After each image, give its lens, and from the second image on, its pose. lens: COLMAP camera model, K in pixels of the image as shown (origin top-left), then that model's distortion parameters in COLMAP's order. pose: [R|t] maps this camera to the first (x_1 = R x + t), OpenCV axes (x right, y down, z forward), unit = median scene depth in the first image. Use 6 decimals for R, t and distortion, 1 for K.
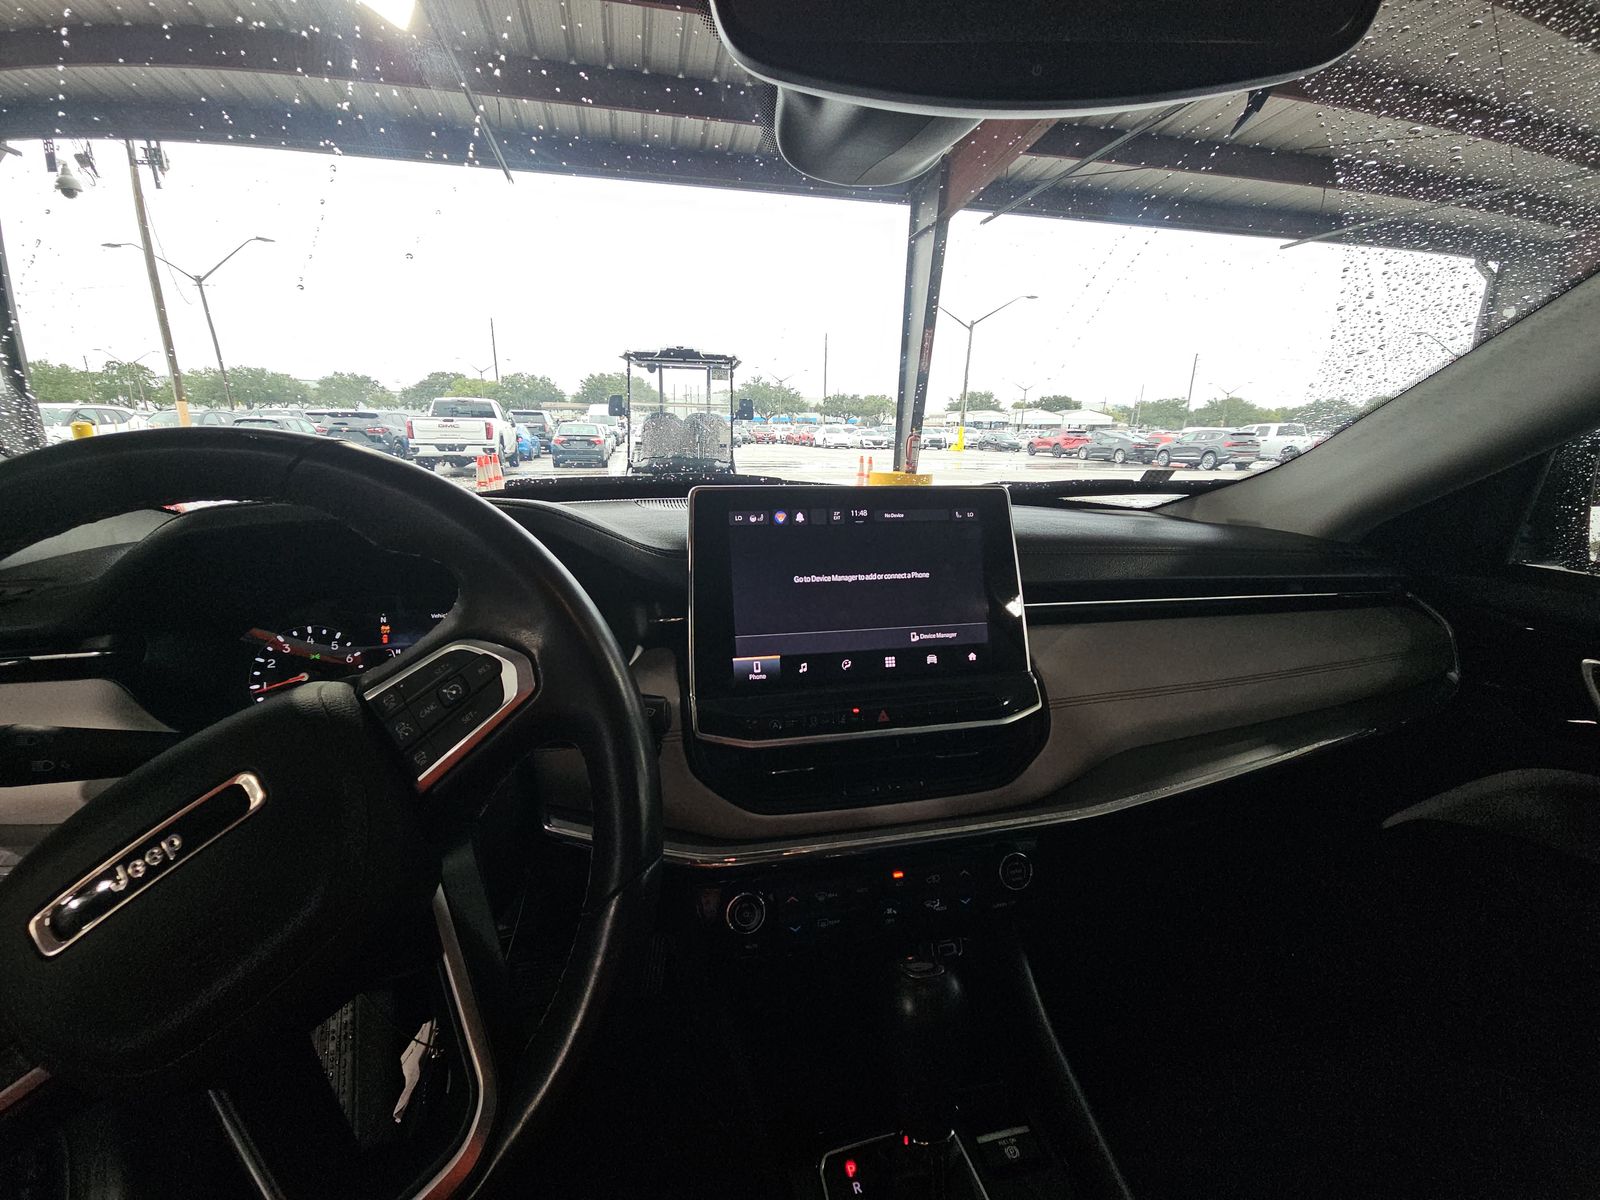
lens RADIAL K [[639.4, 0, 792.5], [0, 639.4, 610.7], [0, 0, 1]] dist [0.001653, -0.001161]
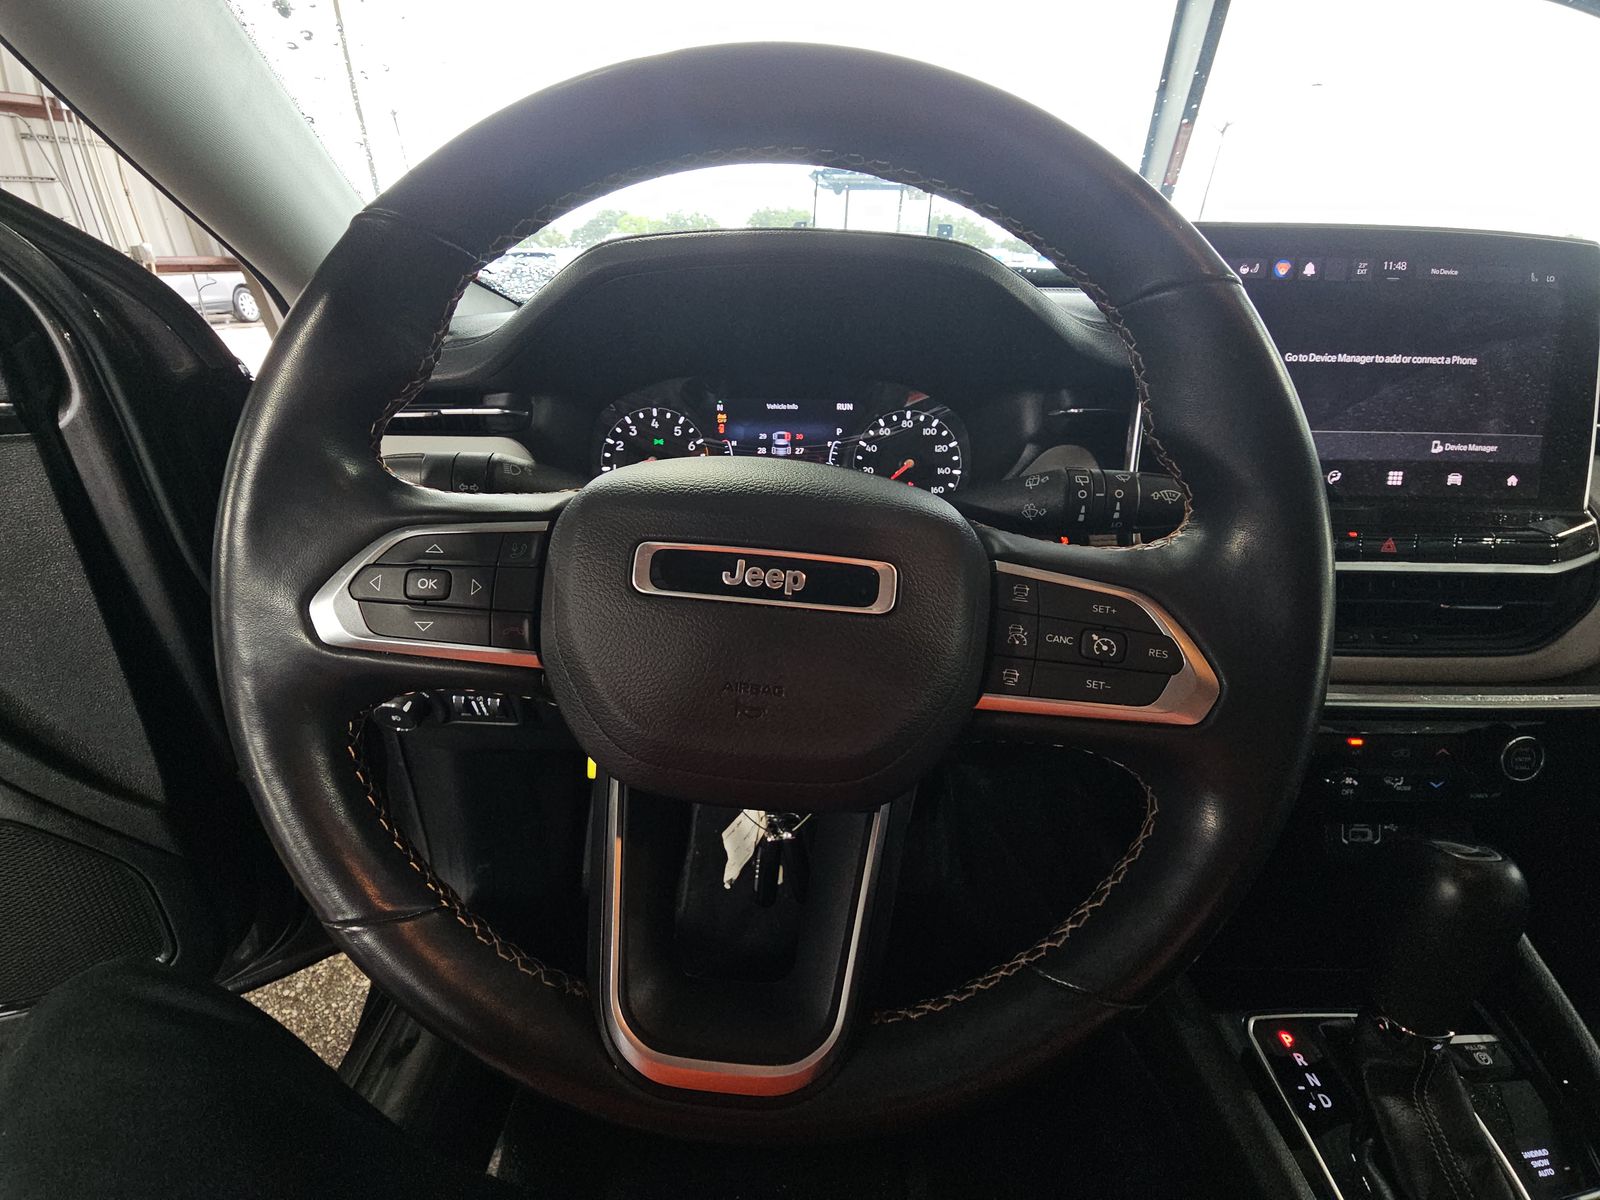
lens RADIAL K [[639.4, 0, 801.3], [0, 639.4, 615.2], [0, 0, 1]] dist [0.001653, -0.001161]
pose [[0.975215, 0.105105, -0.194703, -0.362624], [-0.061144, 0.973721, 0.219383, 0.112637], [0.212645, -0.202041, 0.956013, 0.089355]]
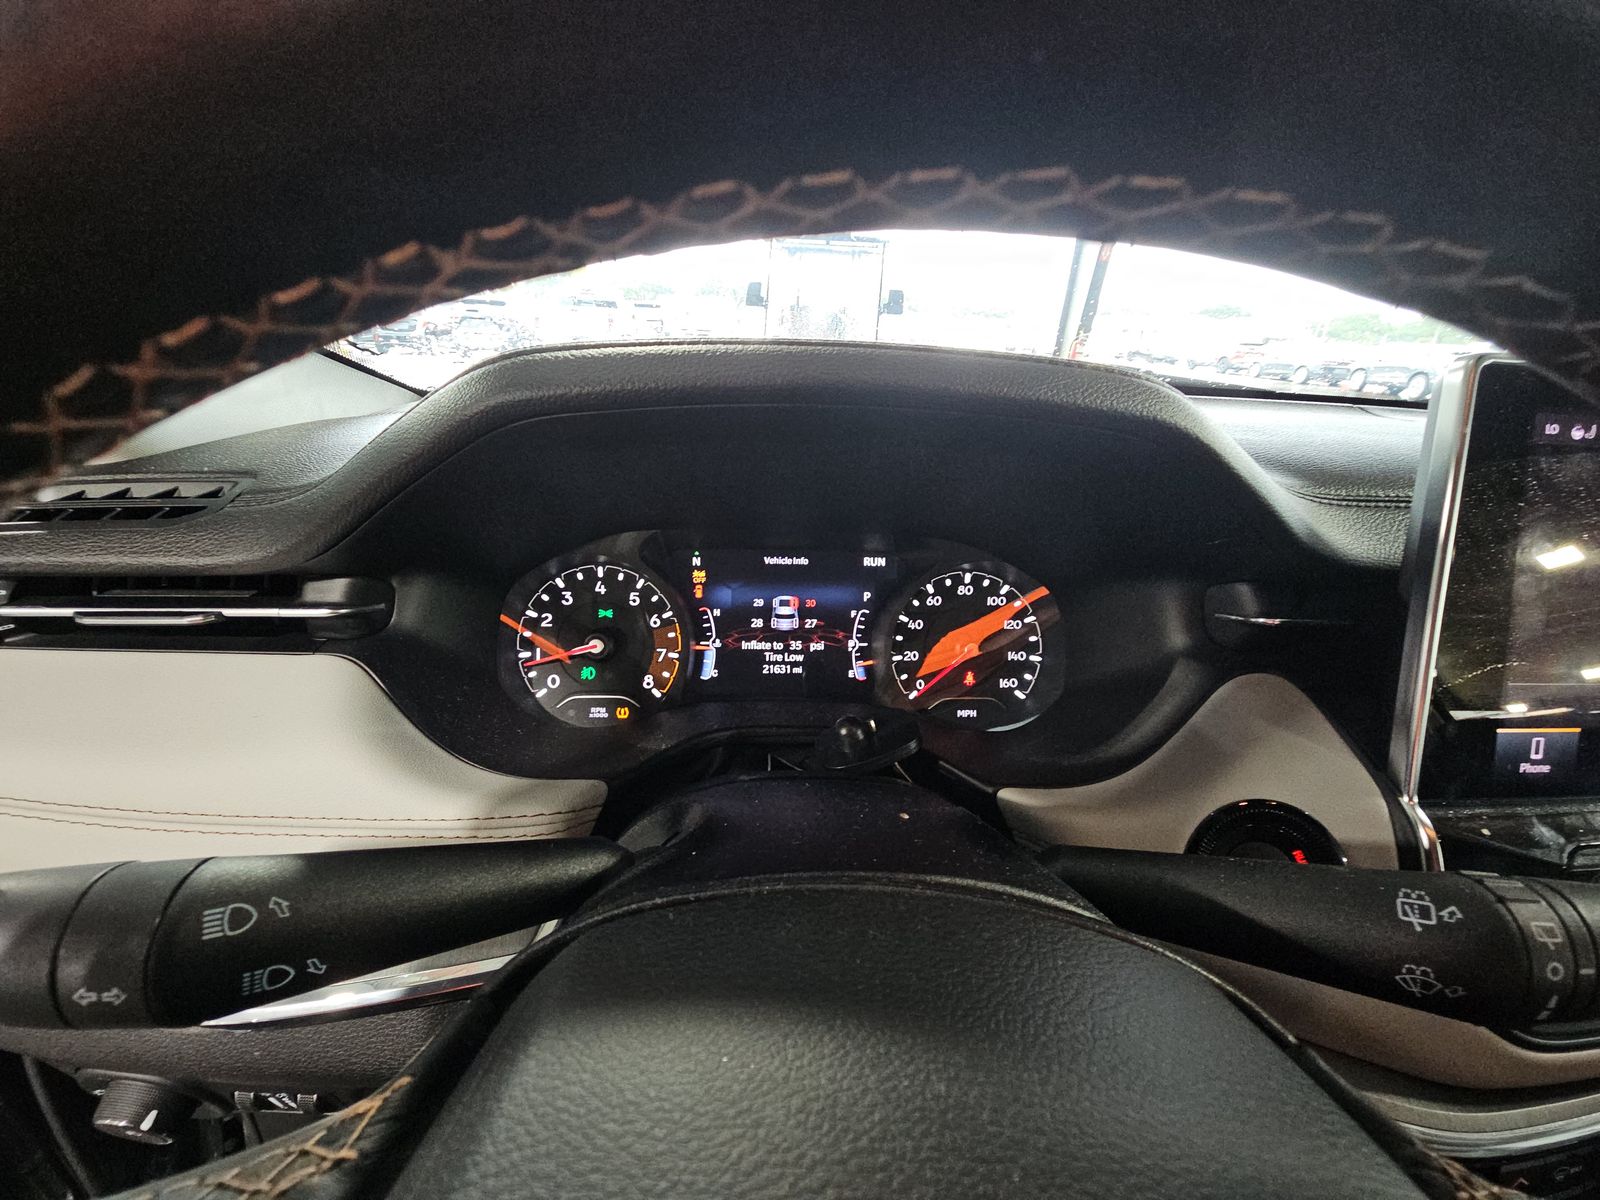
lens RADIAL K [[639.4, 0, 799.9], [0, 639.4, 624.2], [0, 0, 1]] dist [0.001653, -0.001161]
pose [[0.988192, 0.092334, -0.122276, -0.525411], [-0.072127, 0.984405, 0.160452, -0.039653], [0.135185, -0.149738, 0.979440, 0.434821]]
